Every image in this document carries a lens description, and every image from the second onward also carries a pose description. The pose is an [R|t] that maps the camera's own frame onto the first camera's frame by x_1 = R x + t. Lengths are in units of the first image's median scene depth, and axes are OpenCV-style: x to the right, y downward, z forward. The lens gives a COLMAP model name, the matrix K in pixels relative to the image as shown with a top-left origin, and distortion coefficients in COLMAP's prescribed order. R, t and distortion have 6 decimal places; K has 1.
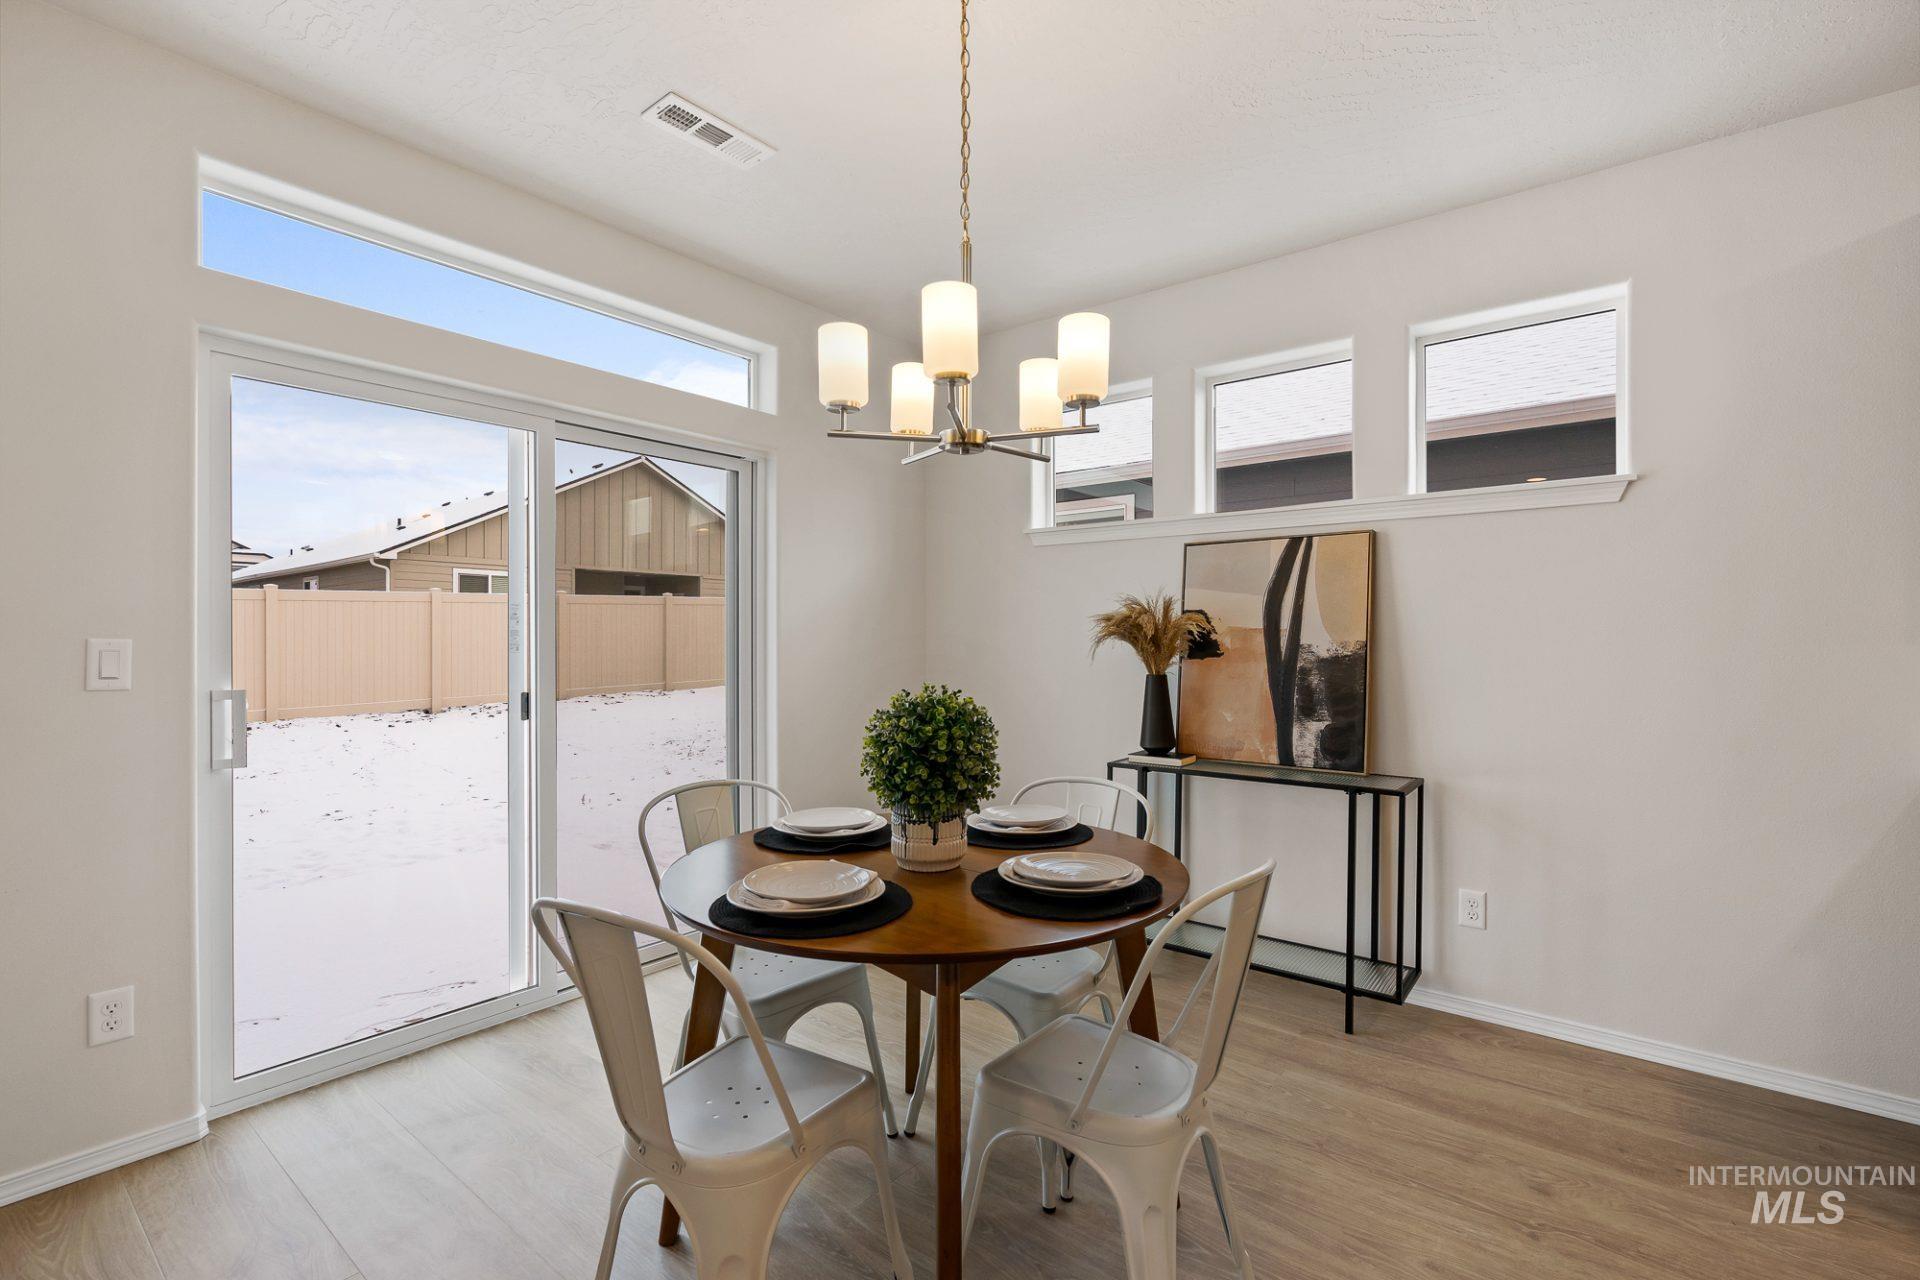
lens RADIAL K [[873.0, 0, 976.8], [0, 873.0, 636.5], [0, 0, 1]] dist [-0.007207, 0.003119]
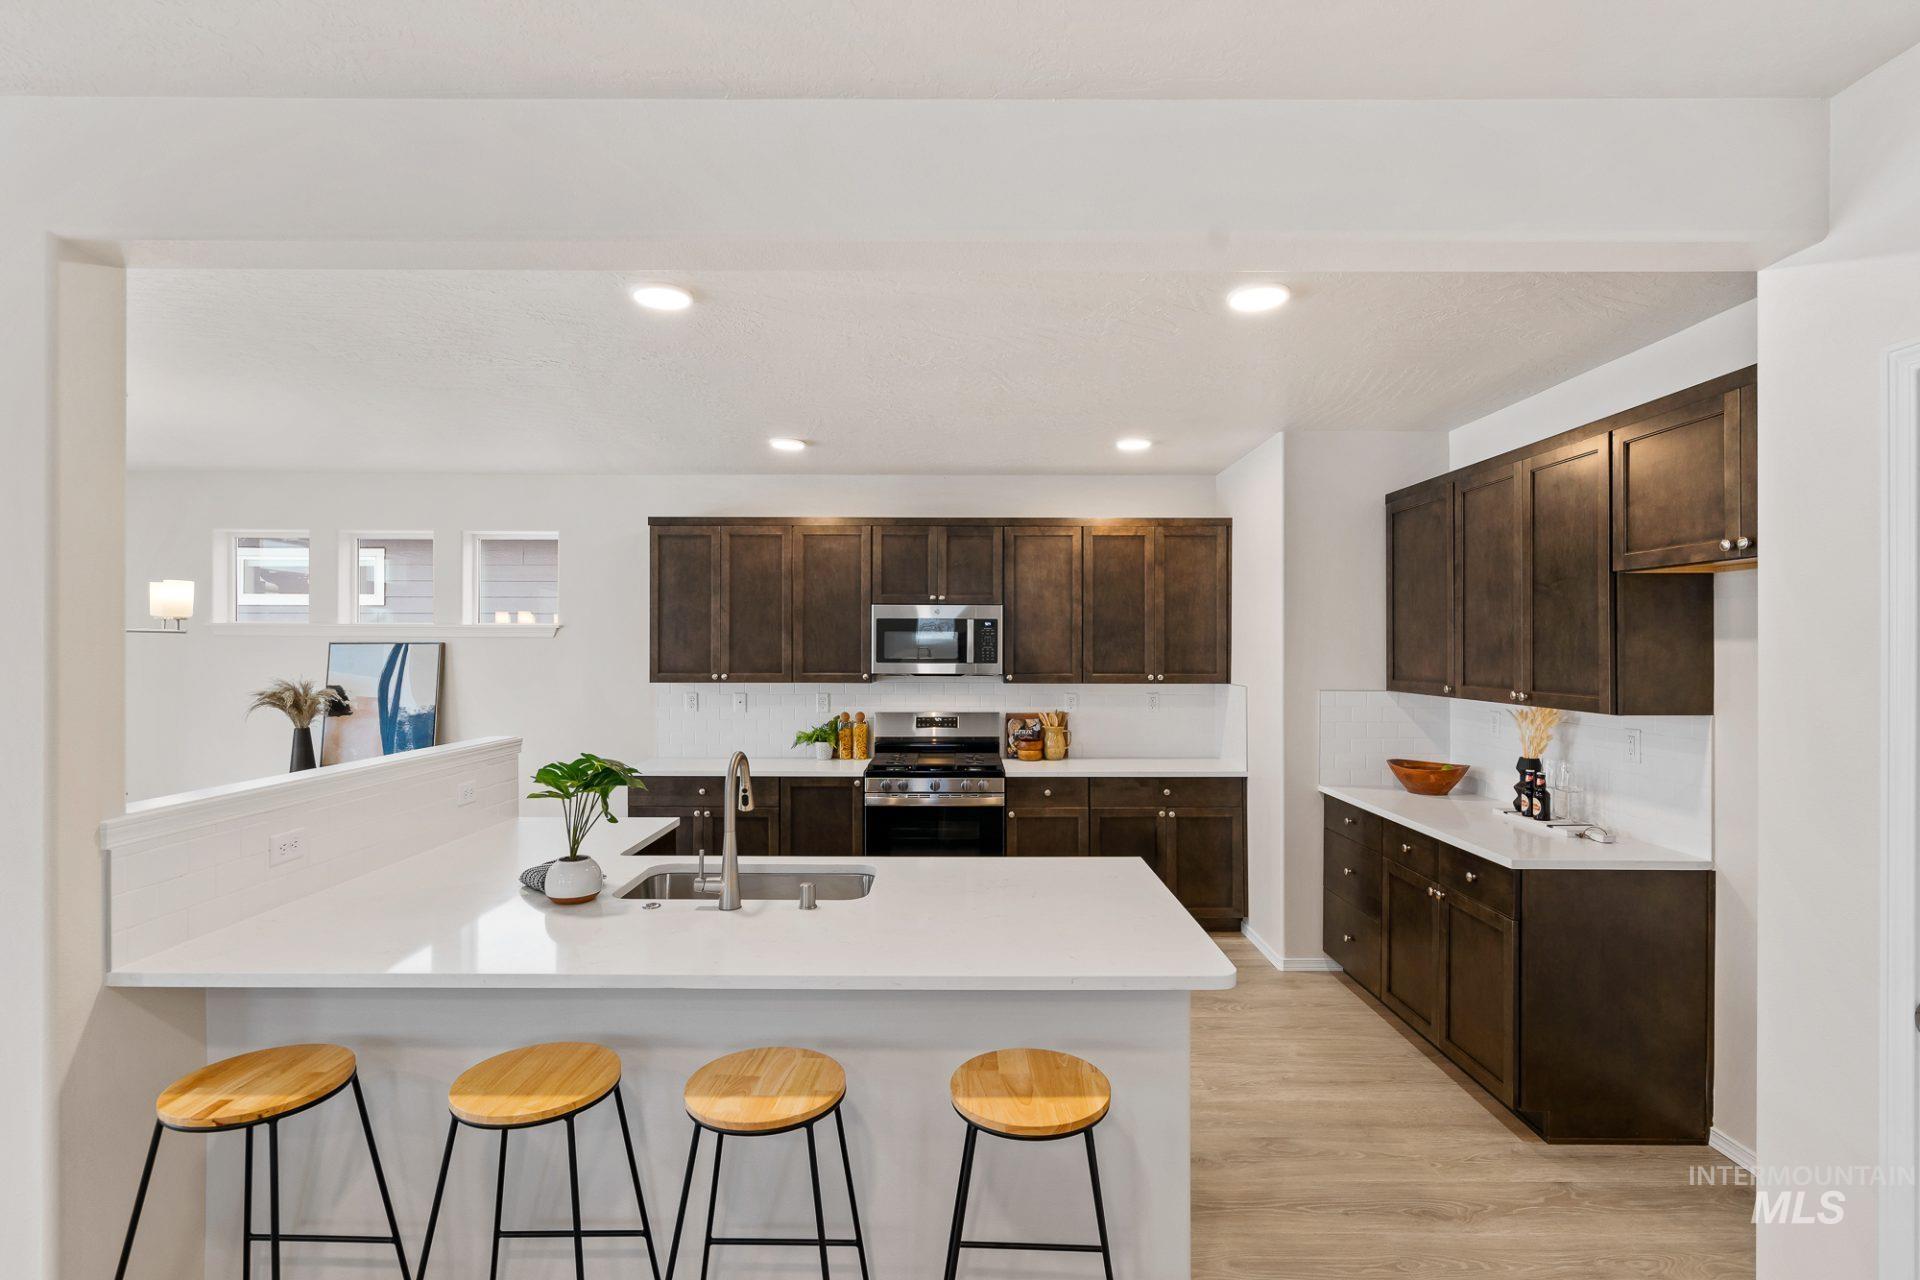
lens RADIAL K [[918.4, 0, 953.3], [0, 918.4, 646.0], [0, 0, 1]] dist [0.004213, 0.000254]
pose [[0.789618, 0.005404, 0.613575, 0.118132], [-0.004279, 0.999985, -0.003300, -0.106715], [-0.613584, -0.000019, 0.789629, -1.063267]]
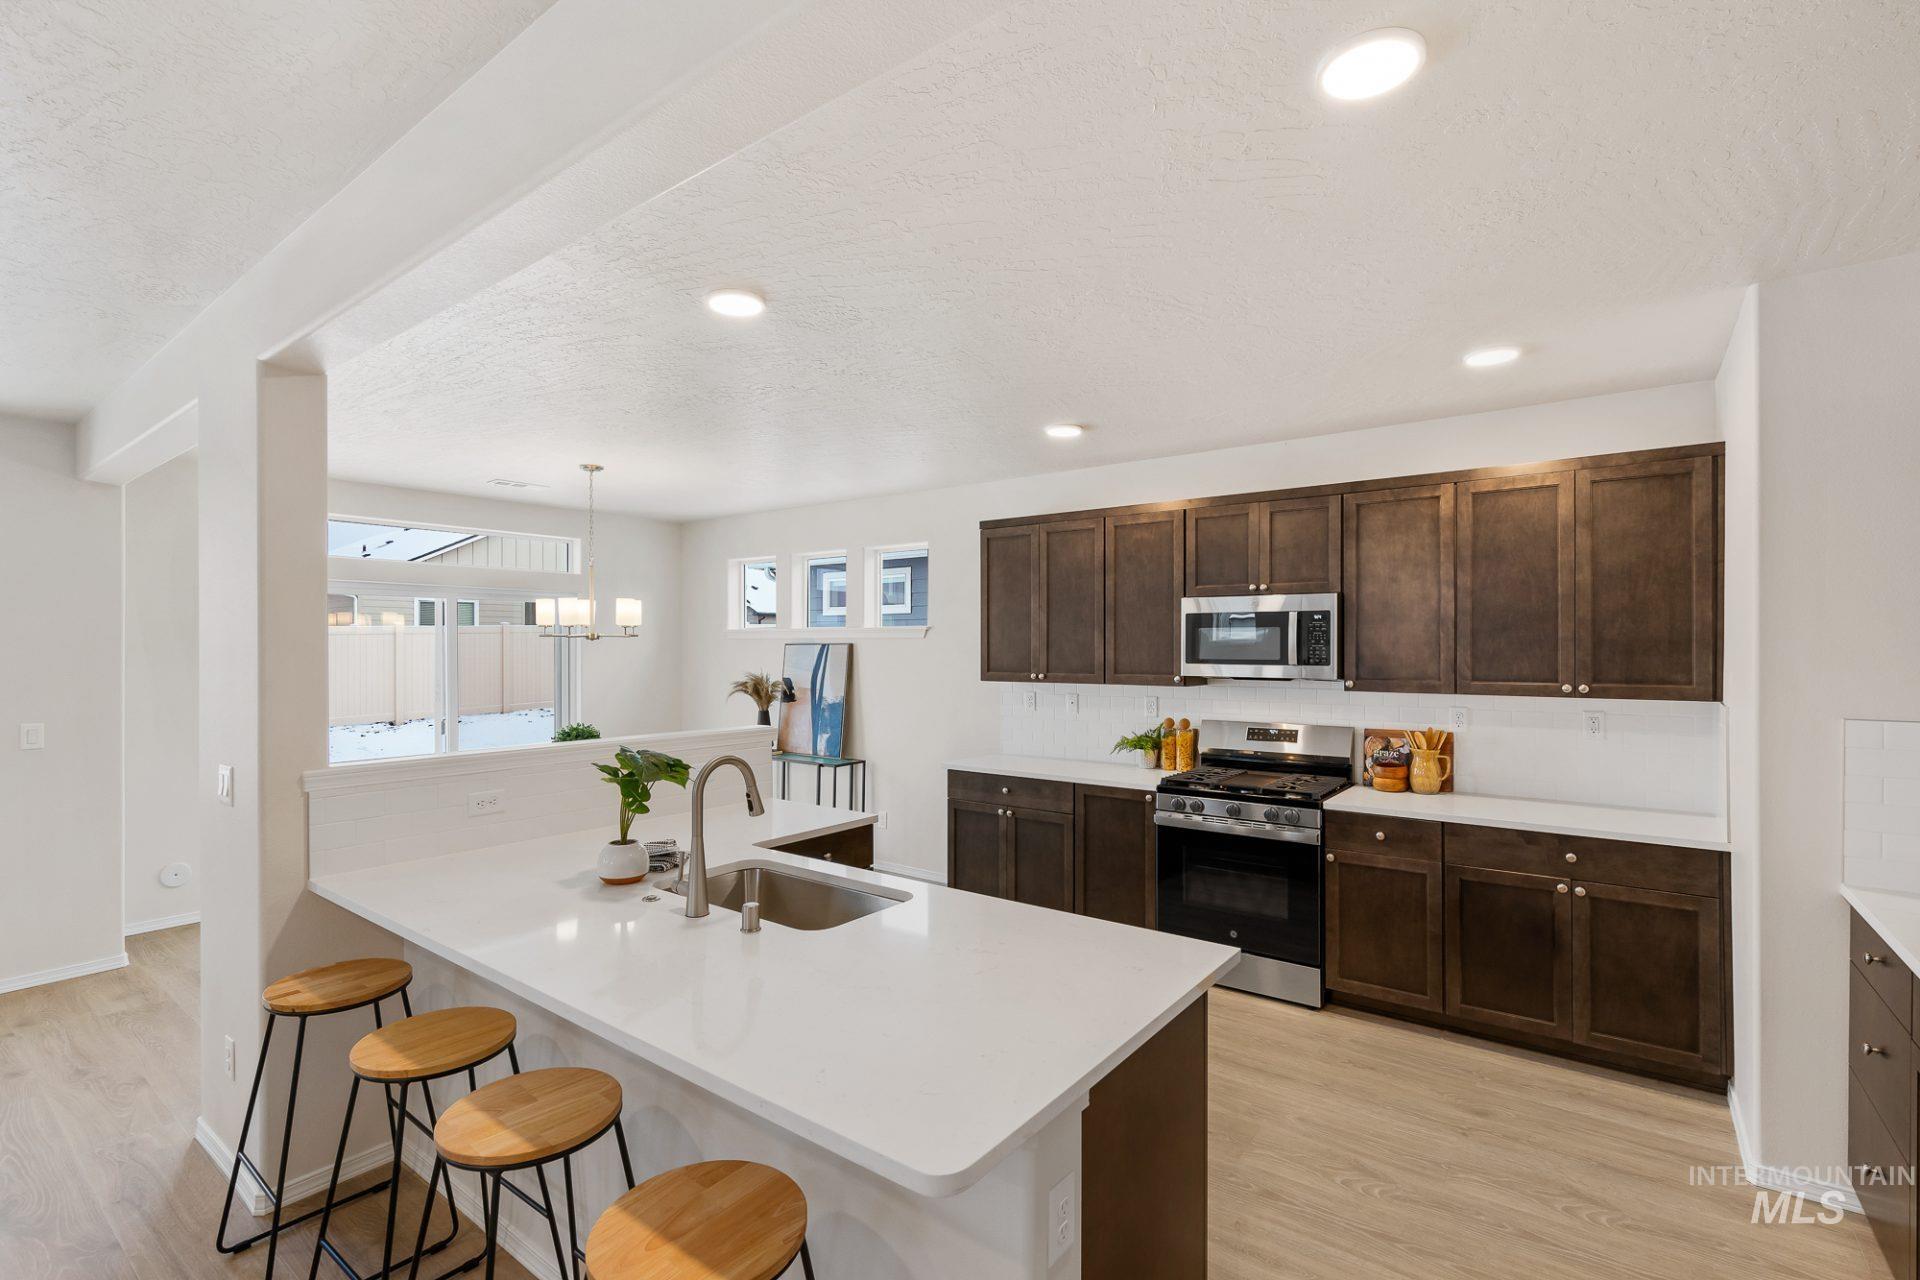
lens RADIAL K [[873.0, 0, 951.8], [0, 873.0, 637.9], [0, 0, 1]] dist [-0.007207, 0.003119]
pose [[0.999928, 0.002178, 0.011826, 0.636436], [-0.002062, 0.999949, -0.009867, -0.107921], [-0.011846, 0.009842, 0.999881, -1.054783]]
